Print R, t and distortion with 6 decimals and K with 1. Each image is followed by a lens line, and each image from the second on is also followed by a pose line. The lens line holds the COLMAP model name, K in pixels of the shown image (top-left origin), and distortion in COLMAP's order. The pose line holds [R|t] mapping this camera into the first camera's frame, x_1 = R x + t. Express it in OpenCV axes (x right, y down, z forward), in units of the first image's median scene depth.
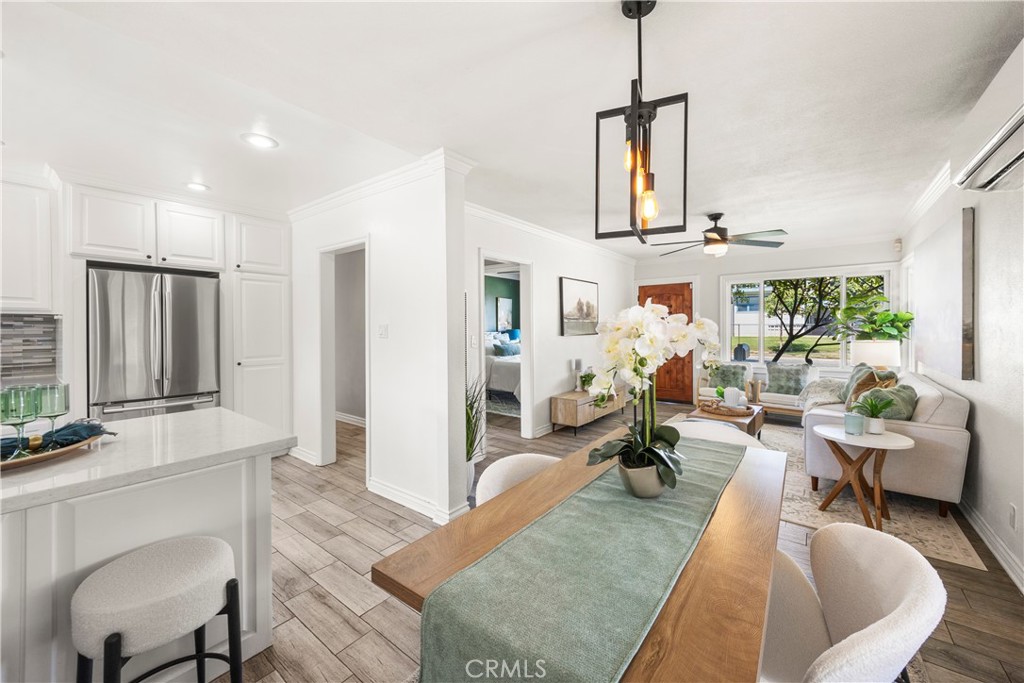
lens RADIAL K [[395.3, 0, 506.9], [0, 395.3, 324.5], [0, 0, 1]] dist [-0.002788, -0.000263]
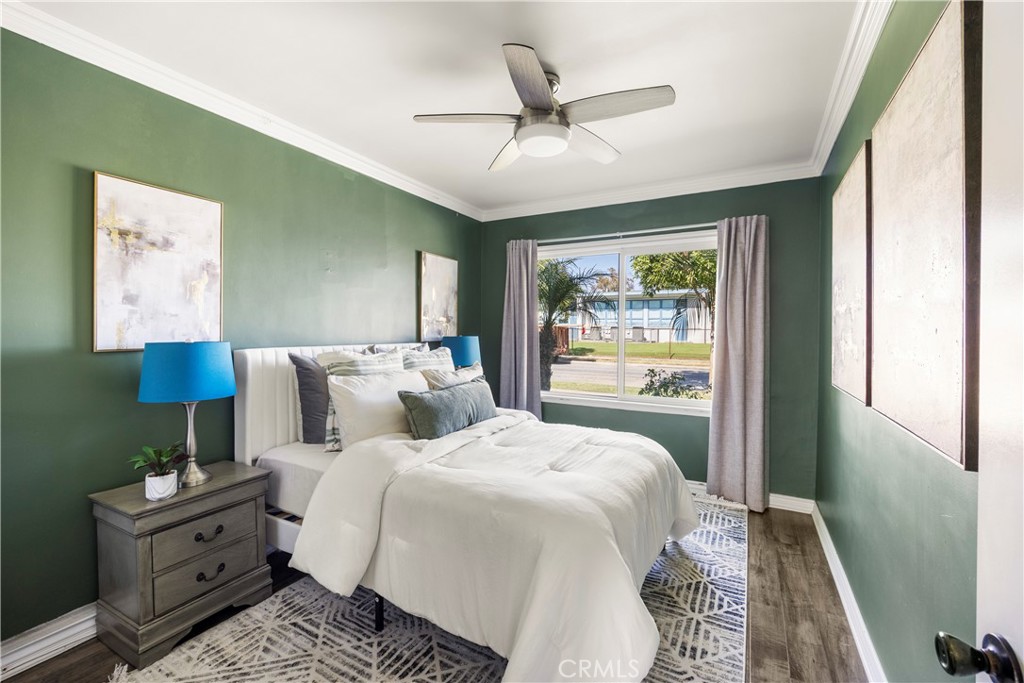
lens RADIAL K [[444.9, 0, 512.2], [0, 444.9, 333.4], [0, 0, 1]] dist [-0.000102, -0.000001]
pose [[0.986204, 0.010705, 0.165186, -0.006969], [-0.013544, 0.999779, 0.016073, 0.002117], [-0.164978, -0.018089, 0.986131, 0.583141]]
